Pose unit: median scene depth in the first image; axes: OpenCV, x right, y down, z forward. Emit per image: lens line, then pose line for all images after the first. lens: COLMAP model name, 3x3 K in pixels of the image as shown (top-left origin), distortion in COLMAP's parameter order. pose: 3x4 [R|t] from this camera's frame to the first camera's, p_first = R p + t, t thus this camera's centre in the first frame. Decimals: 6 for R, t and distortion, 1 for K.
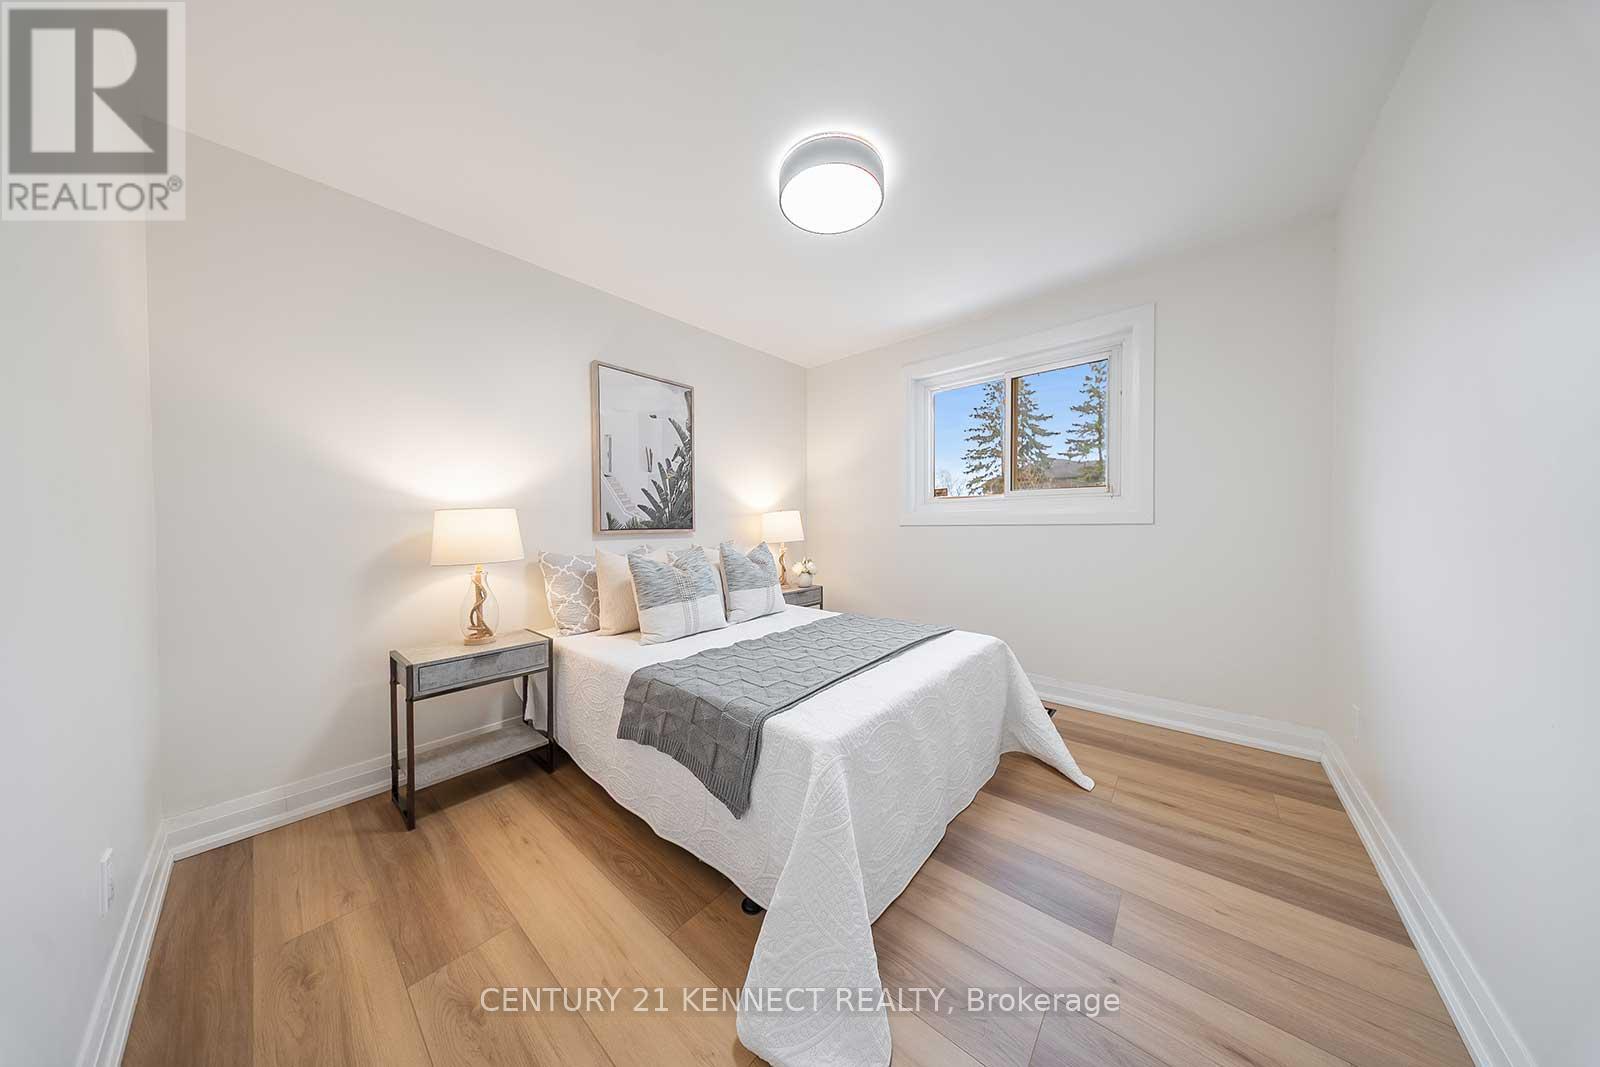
lens RADIAL K [[466.4, 0, 801.1], [0, 466.4, 527.1], [0, 0, 1]] dist [-0.001903, -0.000234]
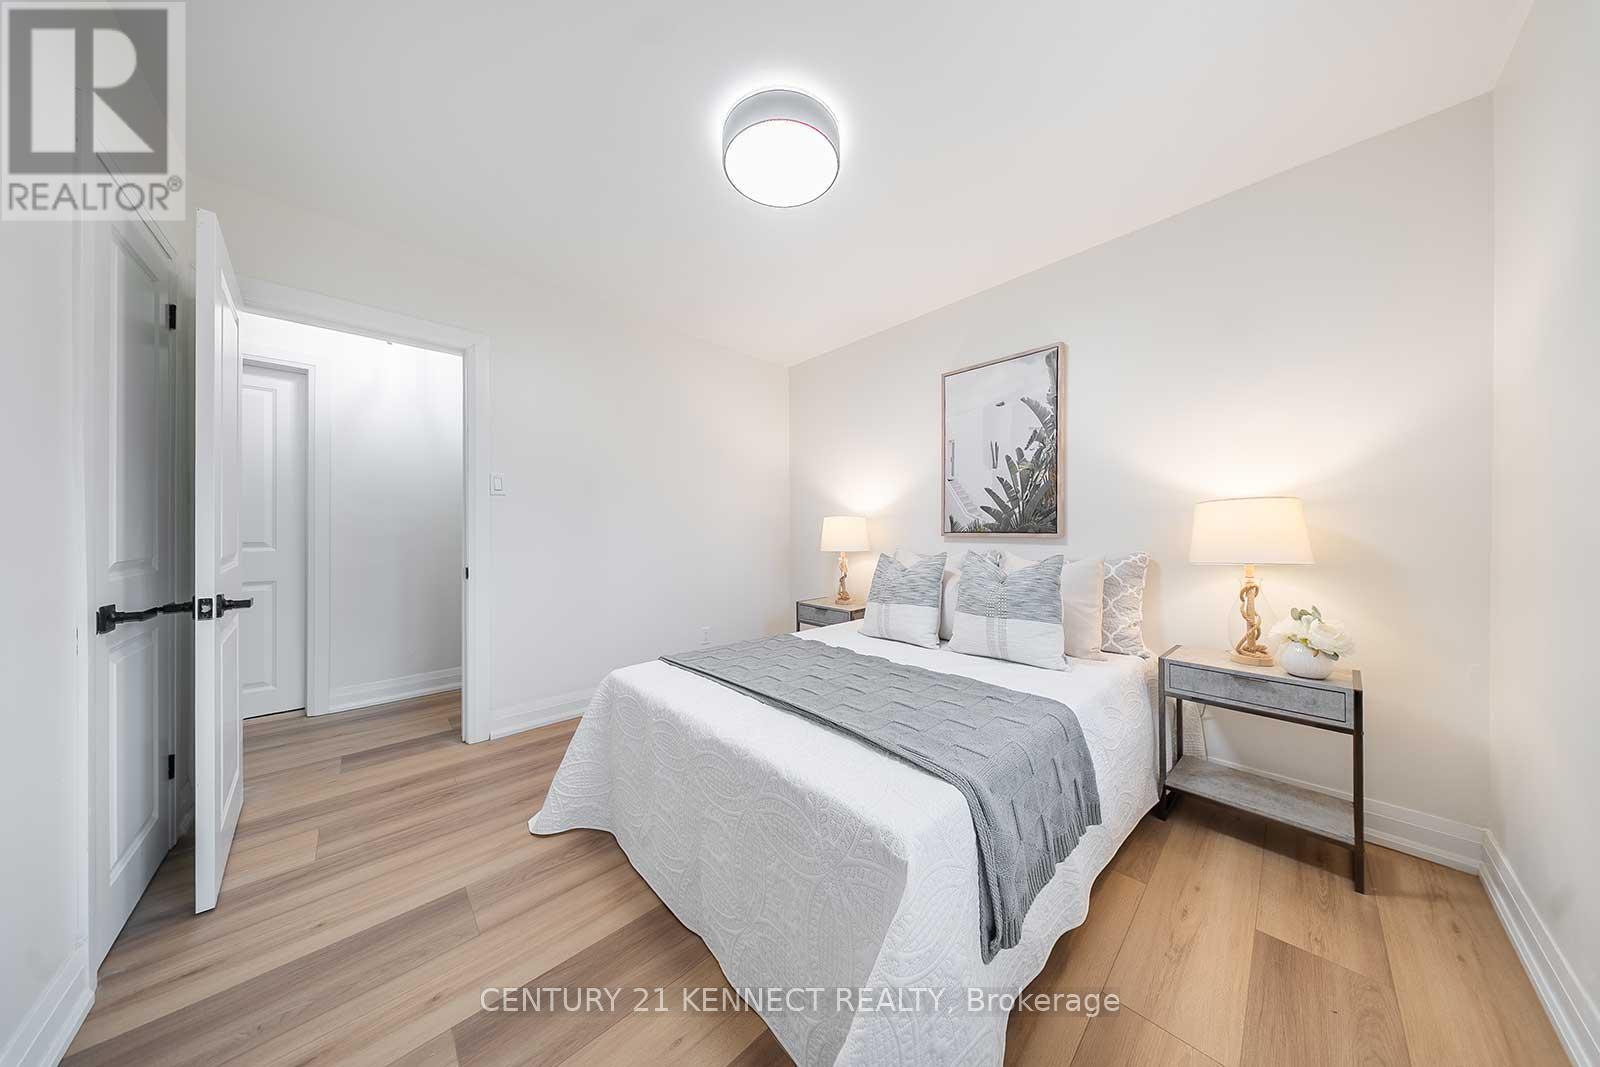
lens RADIAL K [[466.4, 0, 800.1], [0, 466.4, 527.9], [0, 0, 1]] dist [-0.001903, -0.000234]
pose [[-0.102916, 0.008298, -0.994655, 0.587609], [0.001871, 0.999965, 0.008149, -0.011712], [0.994688, -0.001023, -0.102928, 0.701111]]
